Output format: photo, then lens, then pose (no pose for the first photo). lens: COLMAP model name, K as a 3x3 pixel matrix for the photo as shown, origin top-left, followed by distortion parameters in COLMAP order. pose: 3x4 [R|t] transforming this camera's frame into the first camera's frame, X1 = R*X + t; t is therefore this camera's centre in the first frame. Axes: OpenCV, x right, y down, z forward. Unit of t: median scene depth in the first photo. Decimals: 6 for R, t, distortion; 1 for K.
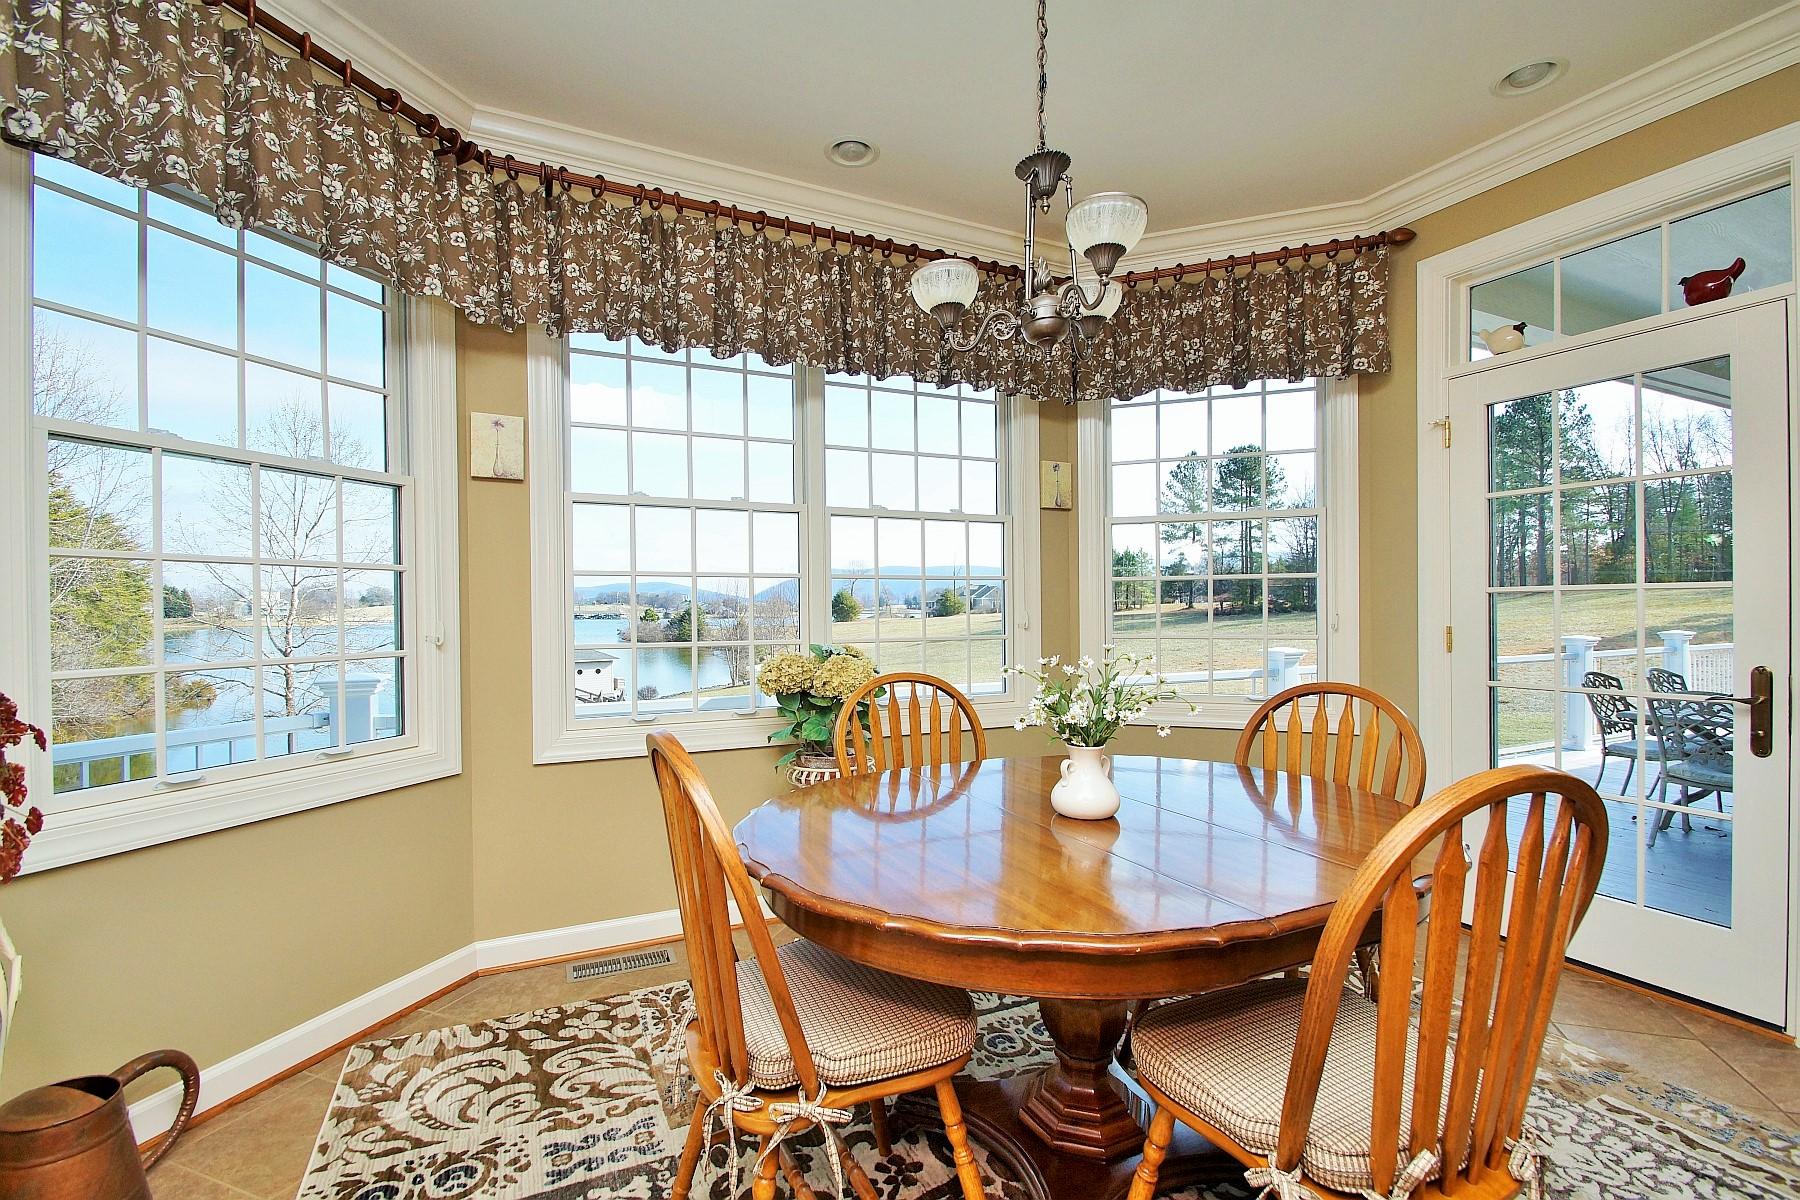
lens RADIAL K [[799.4, 0, 888.4], [0, 799.4, 593.5], [0, 0, 1]] dist [0.002024, -0.000256]
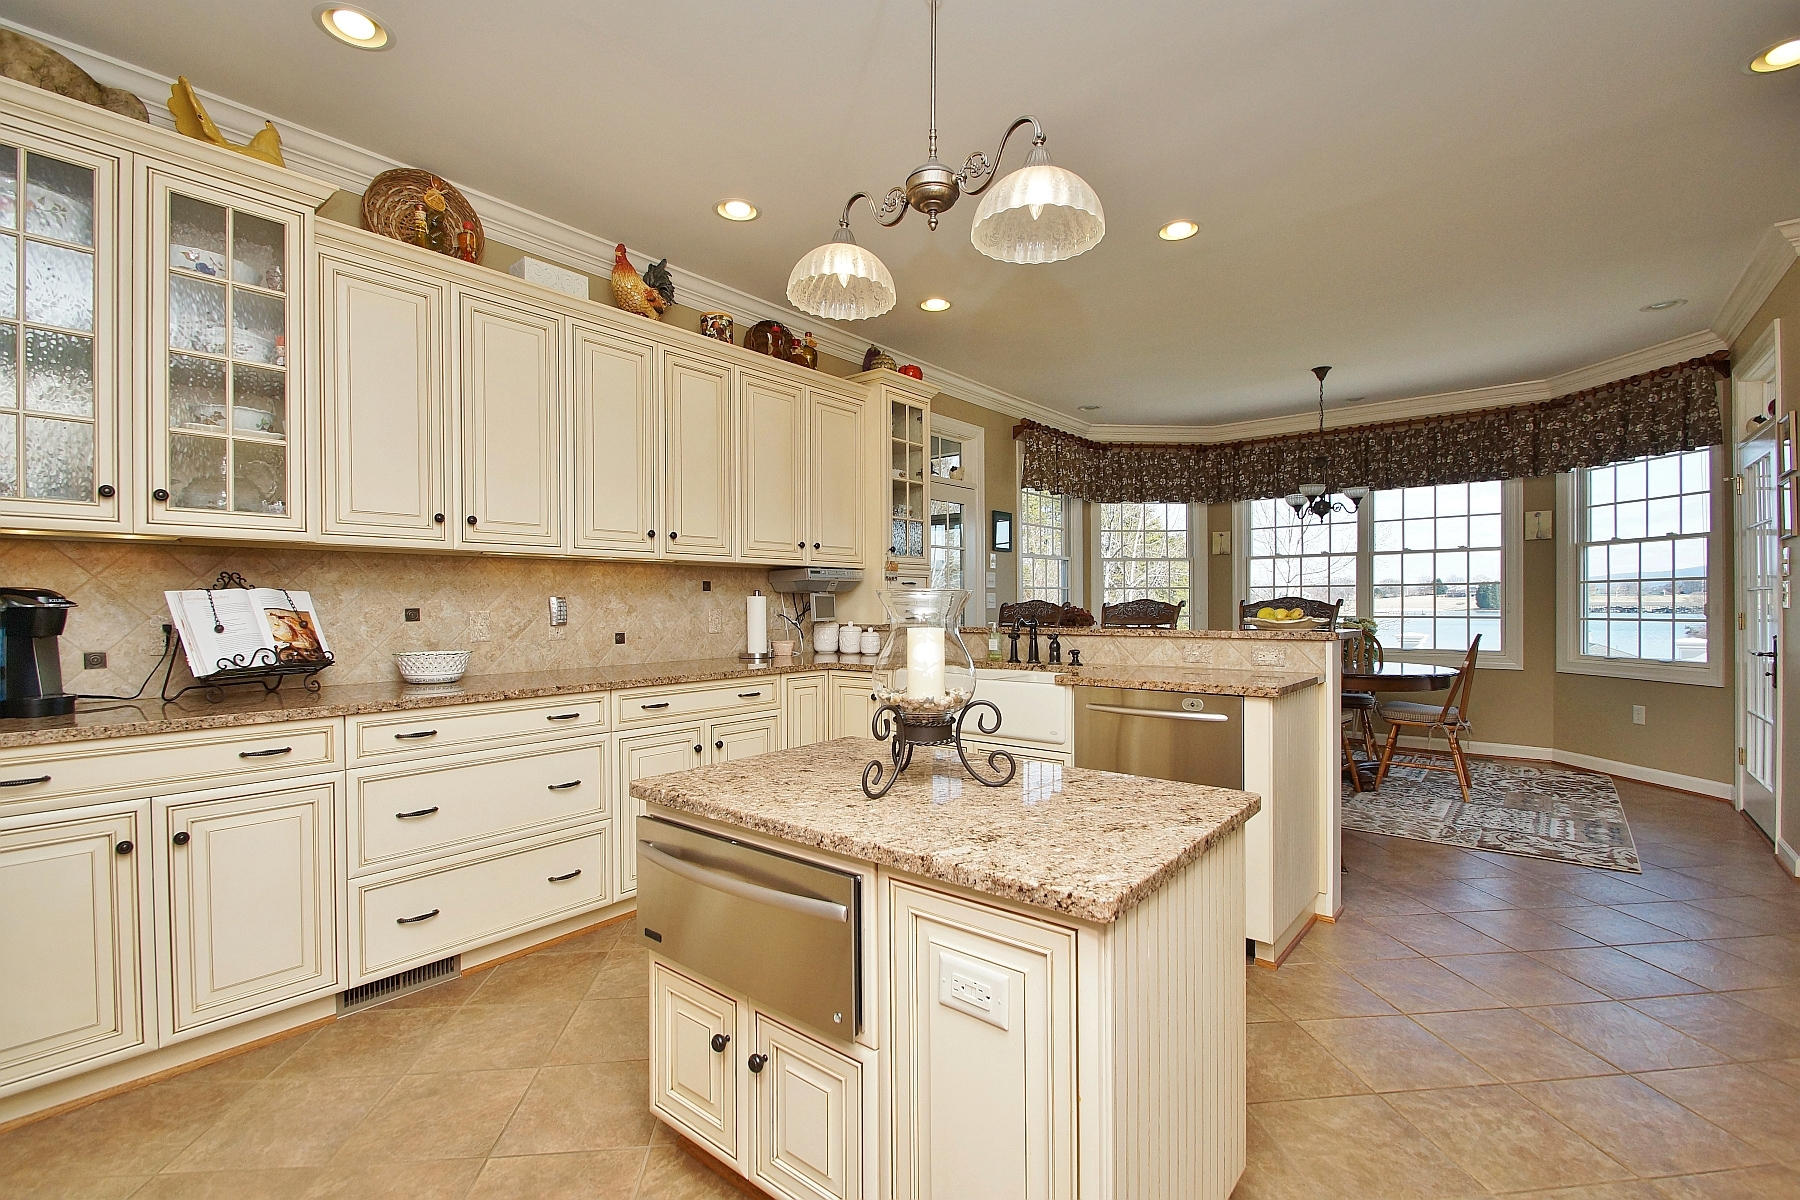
lens RADIAL K [[799.4, 0, 892.5], [0, 799.4, 603.5], [0, 0, 1]] dist [0.002024, -0.000256]
pose [[0.424944, -0.000164, -0.905220, 1.390263], [0.000869, 1.000000, 0.000227, 0.027951], [0.905219, -0.000883, 0.424944, -1.108700]]
